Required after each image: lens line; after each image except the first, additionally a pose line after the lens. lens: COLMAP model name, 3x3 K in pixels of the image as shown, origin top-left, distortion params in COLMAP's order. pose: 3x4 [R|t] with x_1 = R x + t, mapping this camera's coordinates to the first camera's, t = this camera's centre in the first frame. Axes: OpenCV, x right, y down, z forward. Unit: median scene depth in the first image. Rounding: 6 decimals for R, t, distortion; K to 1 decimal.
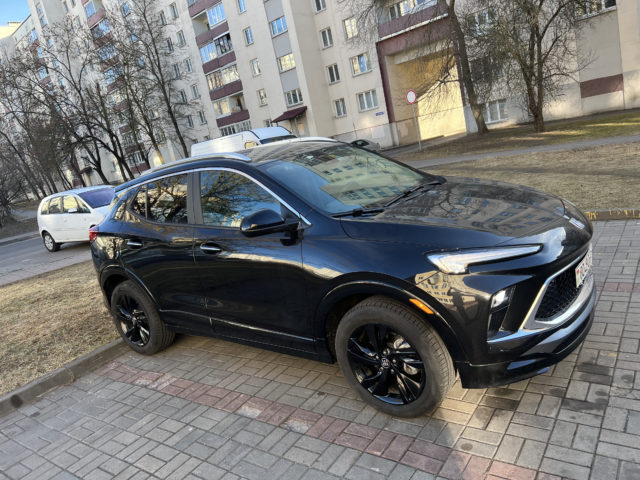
lens RADIAL K [[478.1, 0, 320.0], [0, 478.1, 240.0], [0, 0, 1]] dist [0.065369, -0.071929]
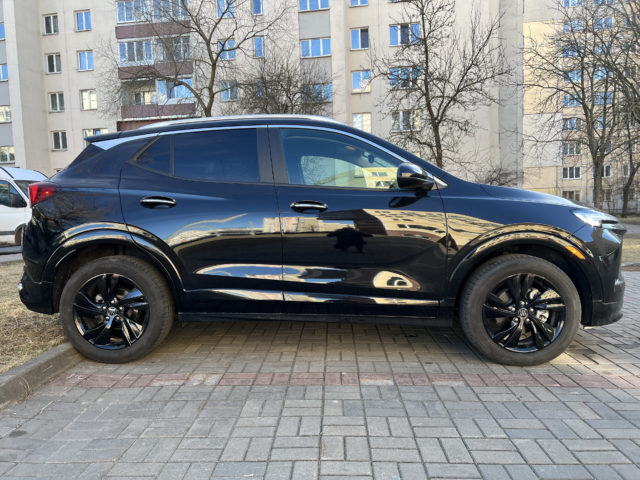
lens RADIAL K [[478.1, 0, 320.0], [0, 478.1, 240.0], [0, 0, 1]] dist [0.065369, -0.071929]
pose [[0.816526, 0.137003, 0.560817, -0.677272], [-0.017406, 0.976834, -0.213290, 0.257087], [-0.577046, 0.164395, 0.799995, 0.273368]]
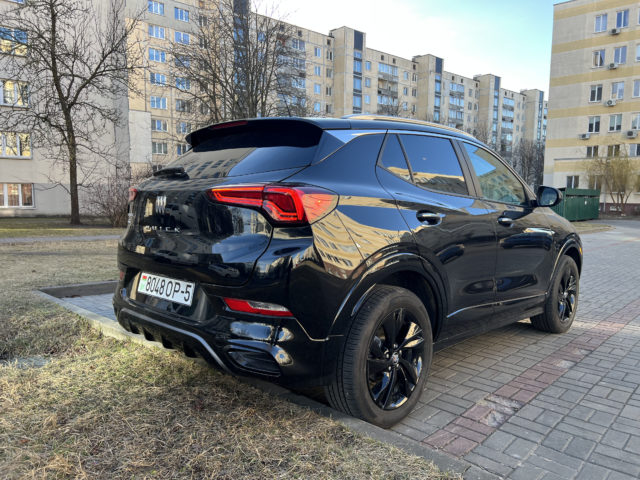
lens RADIAL K [[478.1, 0, 320.0], [0, 478.1, 240.0], [0, 0, 1]] dist [0.065369, -0.071929]
pose [[0.096203, 0.110129, 0.989251, -1.180039], [0.173855, 0.976724, -0.125641, 0.105268], [-0.980061, 0.184073, 0.074817, 1.251293]]
